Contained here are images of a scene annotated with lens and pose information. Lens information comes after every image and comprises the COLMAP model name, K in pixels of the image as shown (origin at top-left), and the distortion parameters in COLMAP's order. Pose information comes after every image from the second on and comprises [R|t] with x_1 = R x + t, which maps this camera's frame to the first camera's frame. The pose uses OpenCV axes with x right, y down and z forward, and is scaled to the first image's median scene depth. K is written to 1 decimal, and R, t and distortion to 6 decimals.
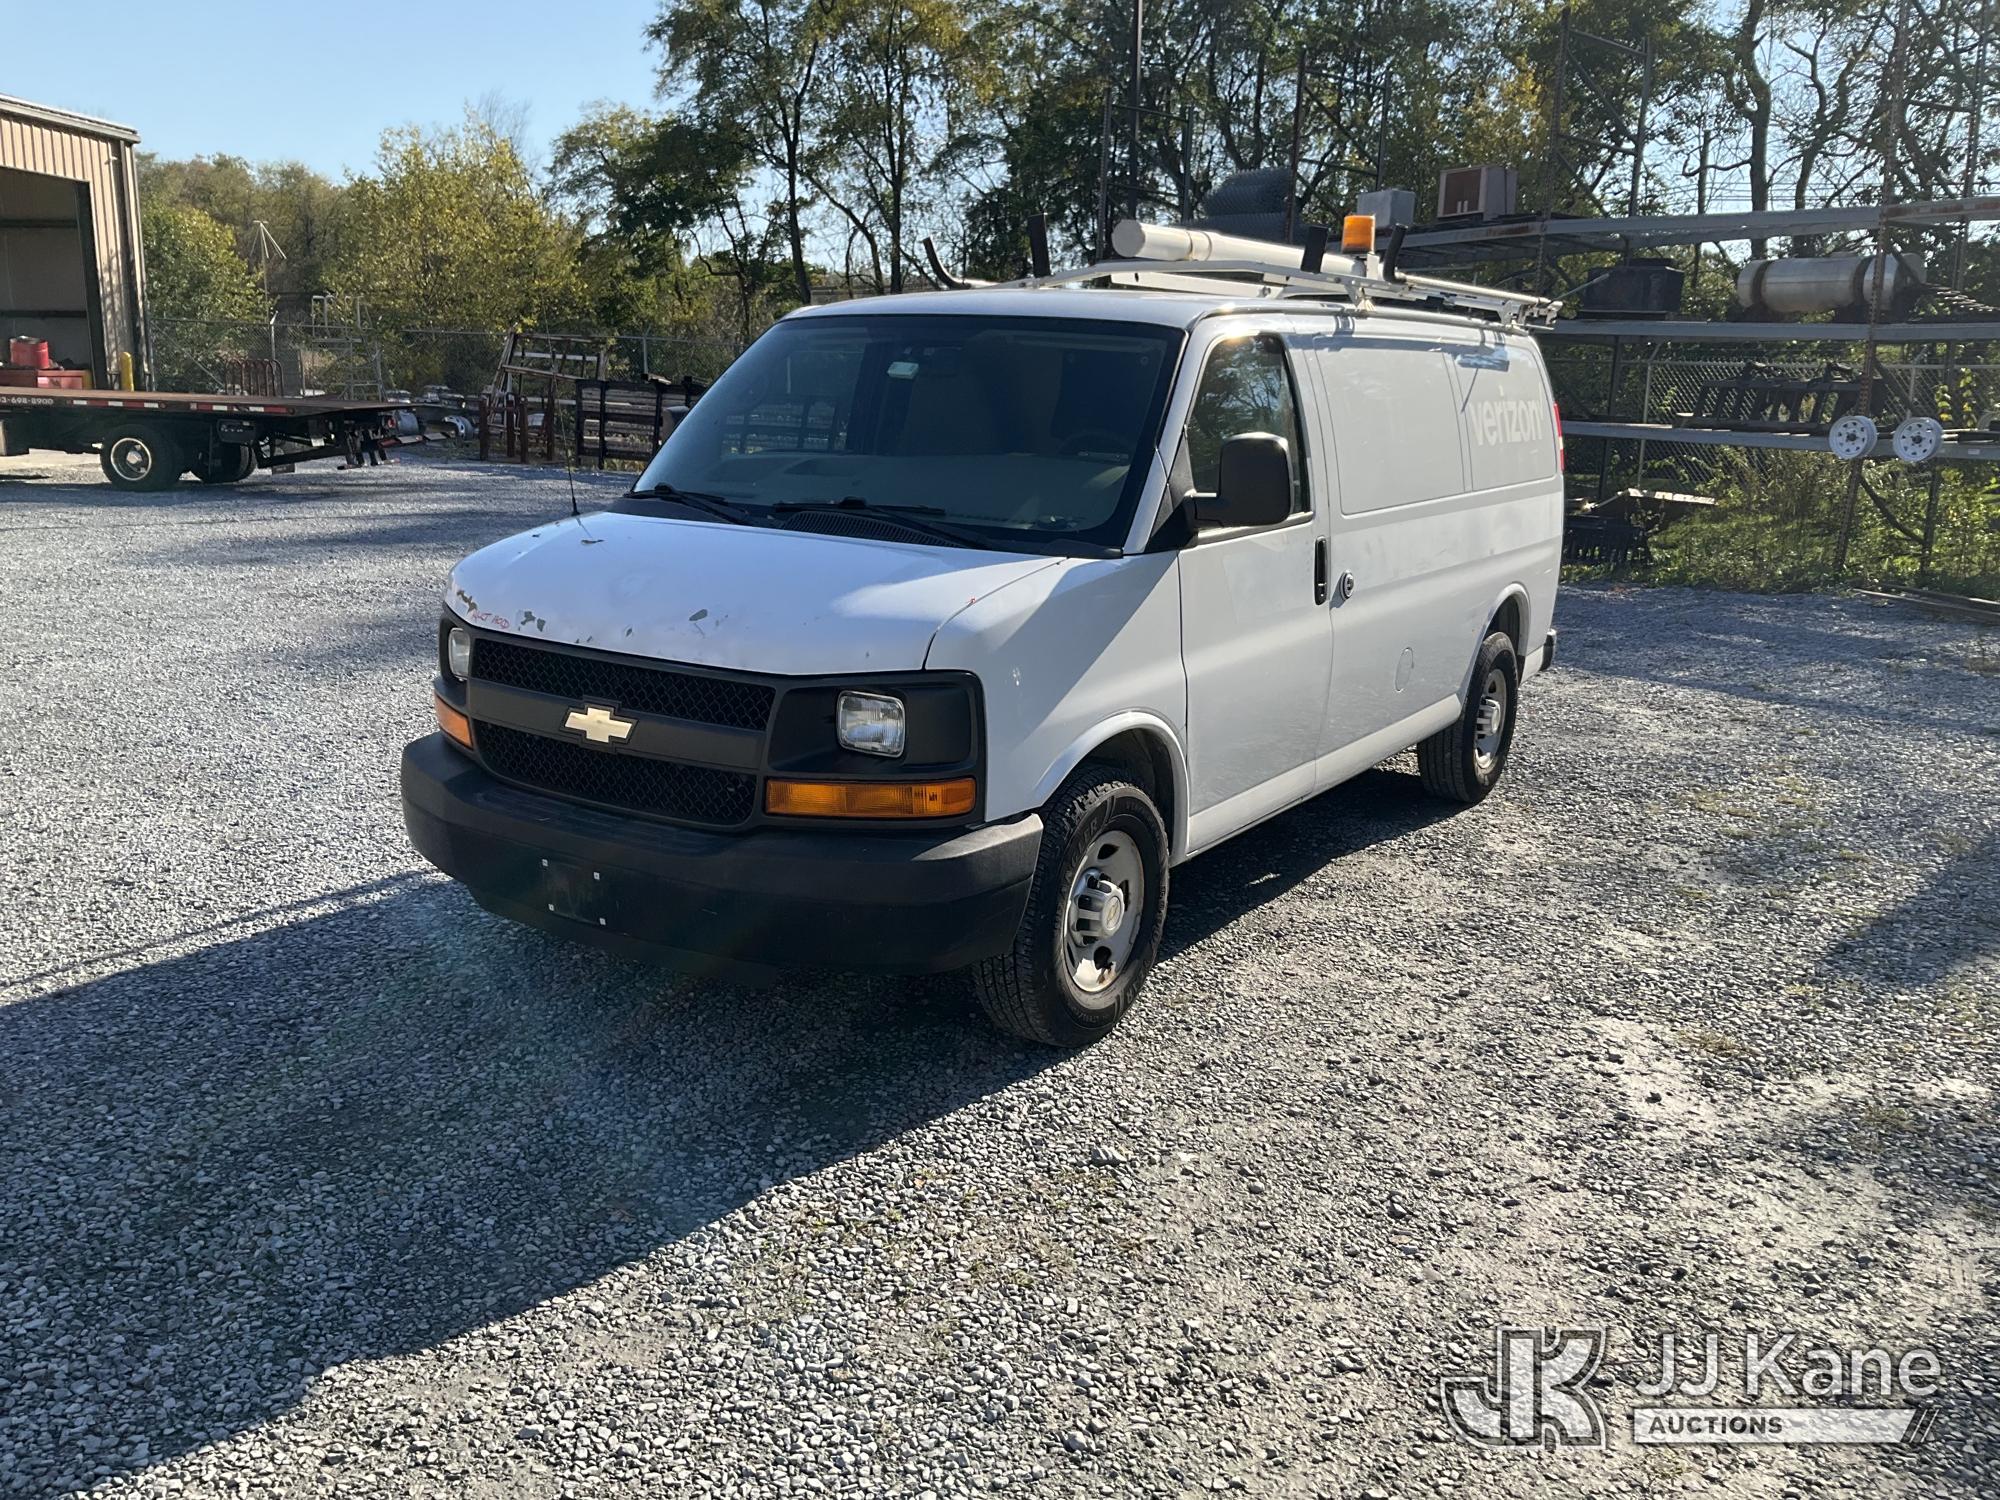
lens RADIAL K [[1922.4, 0, 982.7], [0, 1922.4, 755.9], [0, 0, 1]] dist [-0.023792, 0.000000]
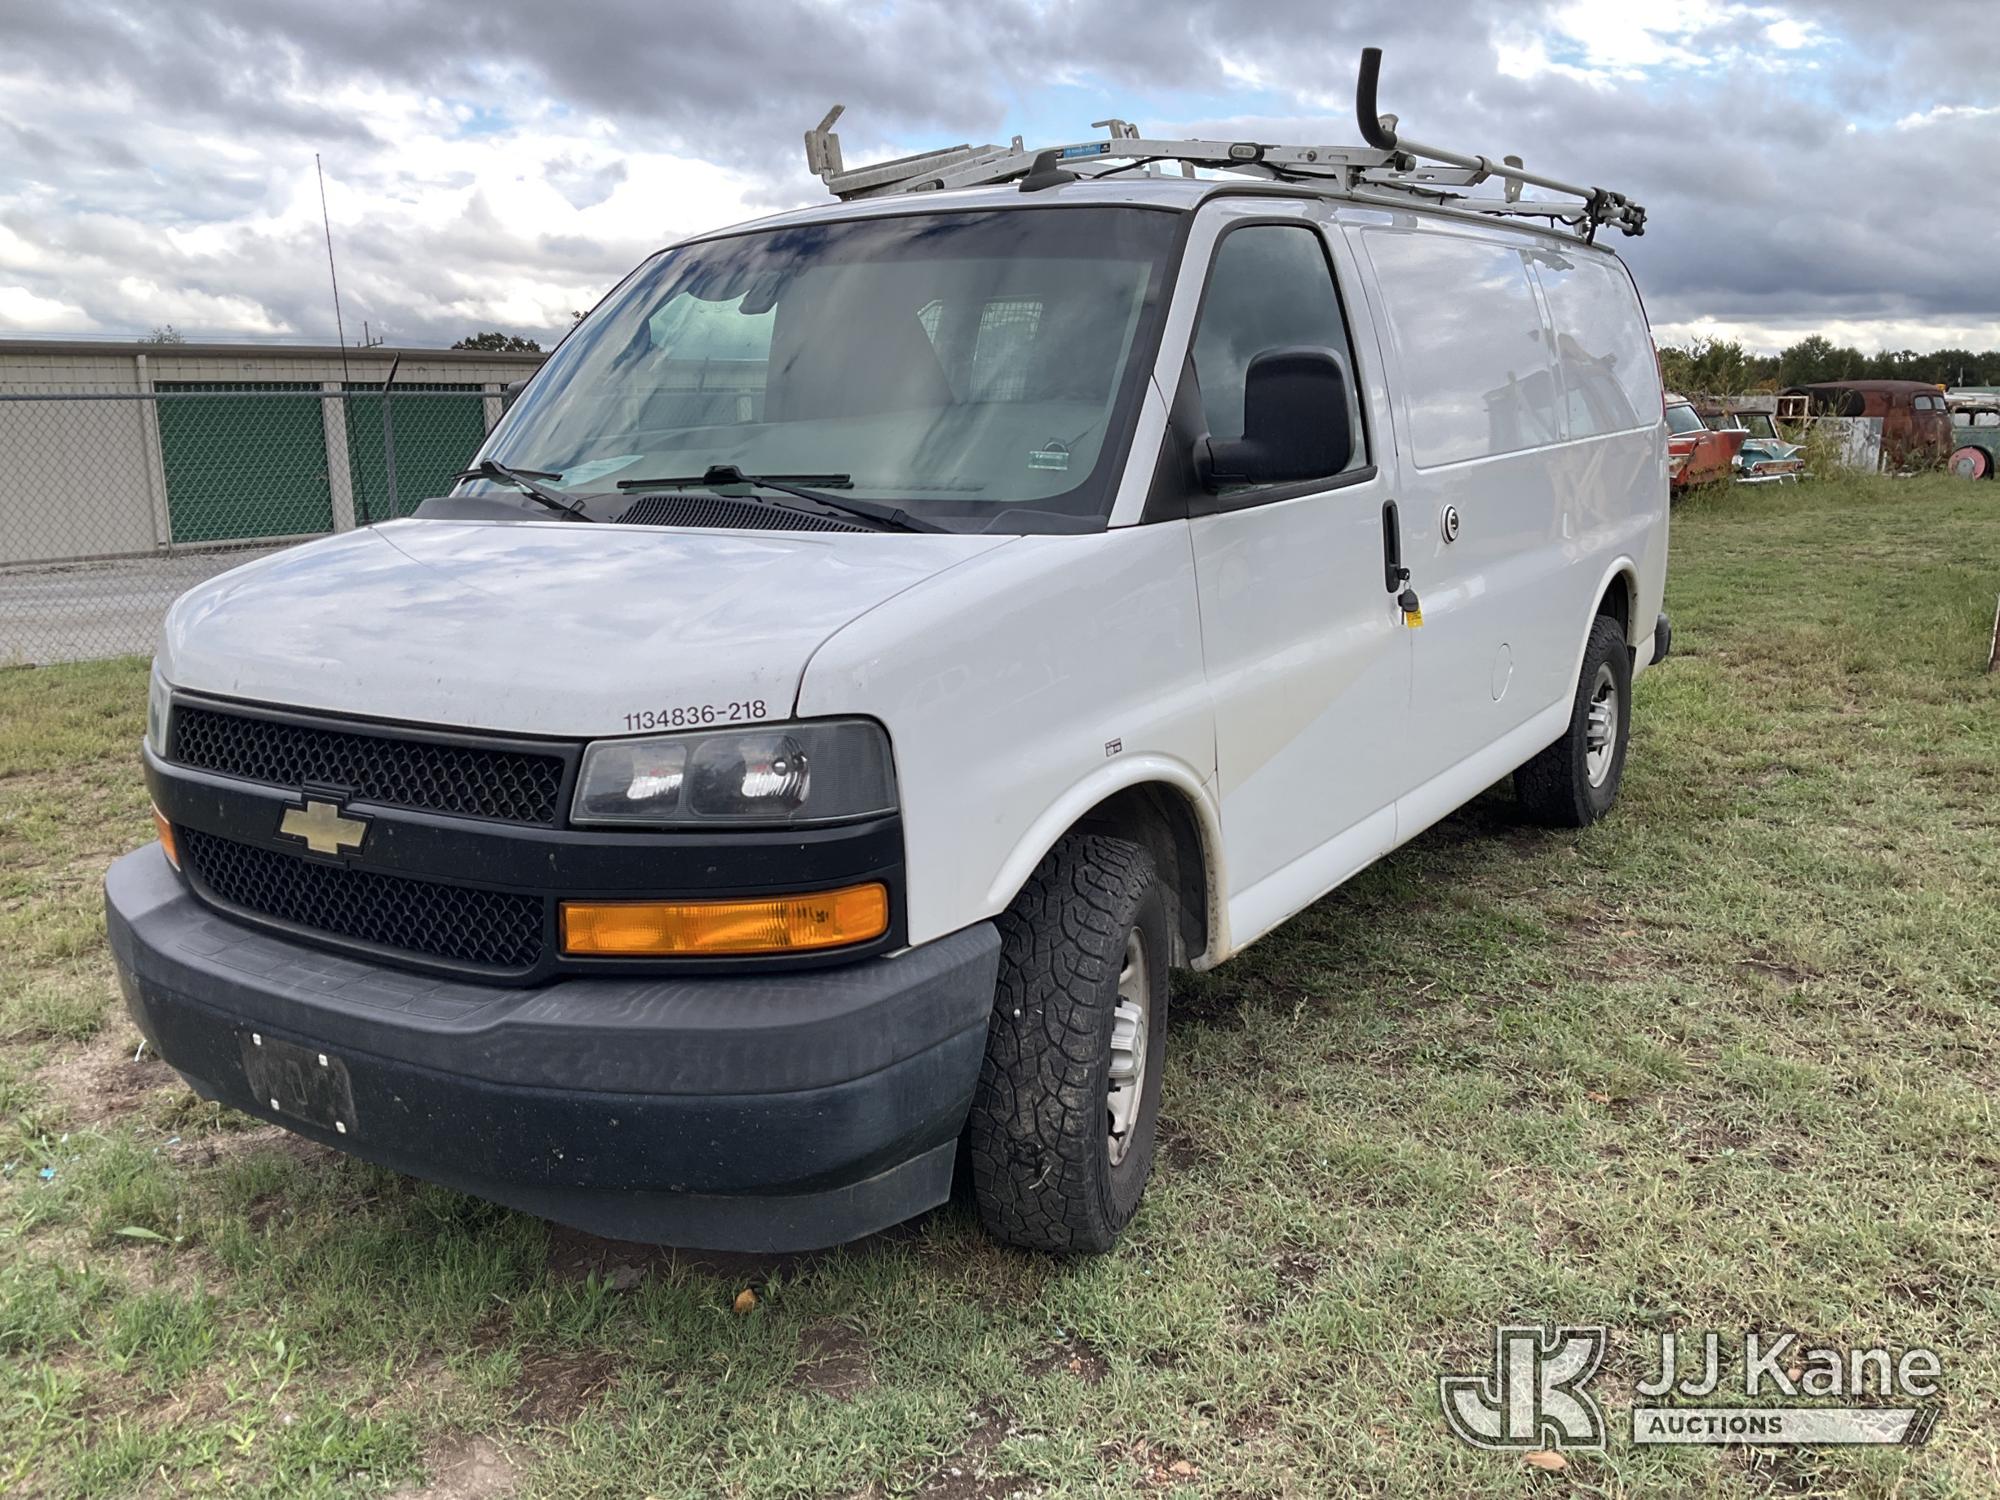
lens RADIAL K [[1716.5, 0, 1018.4], [0, 1716.5, 746.0], [0, 0, 1]] dist [0.020665, -0.026448]
pose [[0.998343, -0.053727, -0.020598, 0.048046], [0.053501, 0.998503, -0.011380, -0.022258], [0.021178, 0.010259, 0.999723, 0.390111]]
